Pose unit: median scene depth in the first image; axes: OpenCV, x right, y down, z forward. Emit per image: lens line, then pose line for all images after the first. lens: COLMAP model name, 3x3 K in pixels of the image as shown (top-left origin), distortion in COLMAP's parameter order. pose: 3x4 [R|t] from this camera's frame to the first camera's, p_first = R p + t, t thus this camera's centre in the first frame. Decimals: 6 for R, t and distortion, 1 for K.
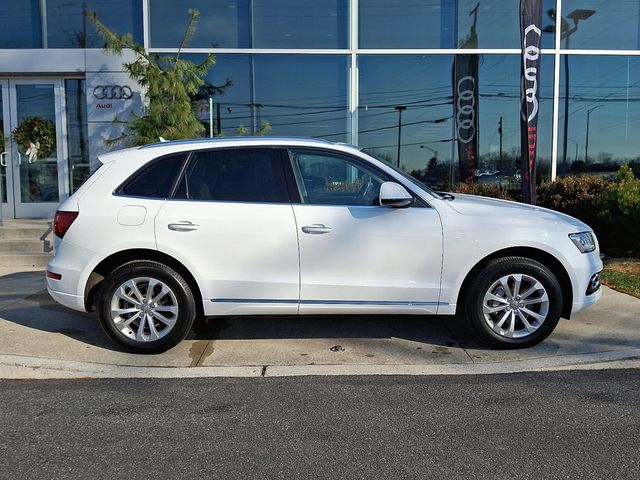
lens RADIAL K [[574.0, 0, 317.0], [0, 574.0, 258.0], [0, 0, 1]] dist [0.139723, -0.291788]
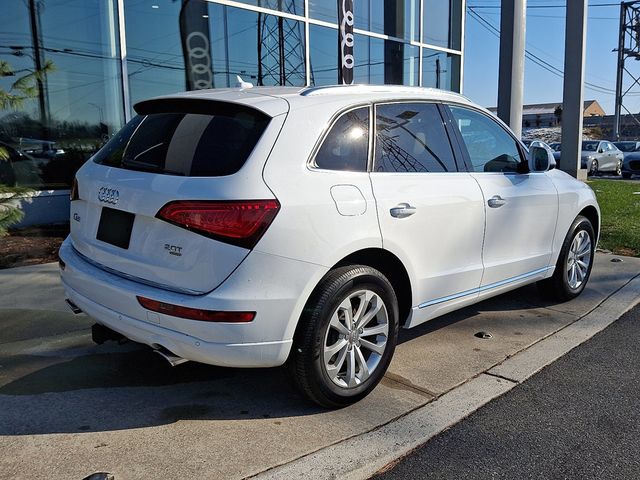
lens RADIAL K [[599.4, 0, 320.0], [0, 599.4, 240.0], [0, 0, 1]] dist [0.074979, -0.004899]
pose [[0.711993, -0.115452, 0.692631, -0.782771], [0.102330, 0.992920, 0.060316, -0.070107], [-0.694691, 0.027933, 0.718766, 0.515665]]
